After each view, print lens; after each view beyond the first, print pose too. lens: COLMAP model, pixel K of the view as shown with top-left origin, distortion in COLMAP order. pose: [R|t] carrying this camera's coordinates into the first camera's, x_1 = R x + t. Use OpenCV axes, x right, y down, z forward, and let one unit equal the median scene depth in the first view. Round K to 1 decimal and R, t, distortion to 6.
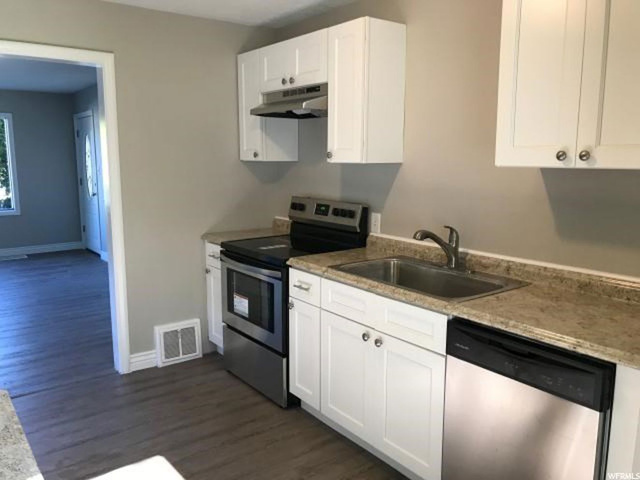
lens RADIAL K [[519.5, 0, 319.9], [0, 519.5, 241.4], [0, 0, 1]] dist [0.049664, -0.107238]
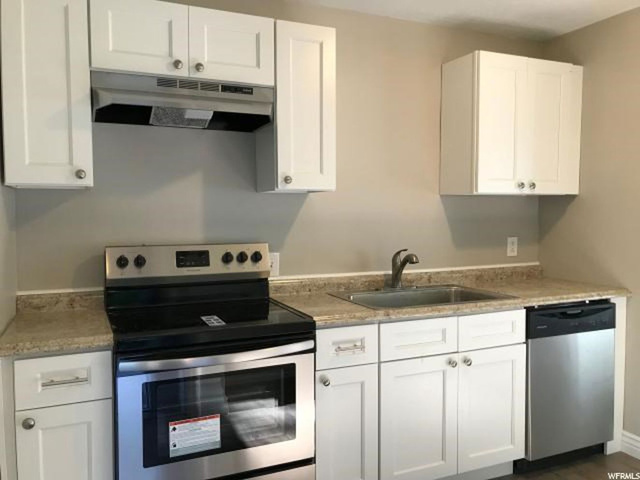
lens RADIAL K [[519.5, 0, 319.9], [0, 519.5, 241.4], [0, 0, 1]] dist [0.049664, -0.107238]
pose [[0.231414, -0.061117, 0.970934, -0.814175], [0.159610, 0.986886, 0.024079, -0.095931], [-0.959673, 0.149399, 0.238134, 0.871096]]
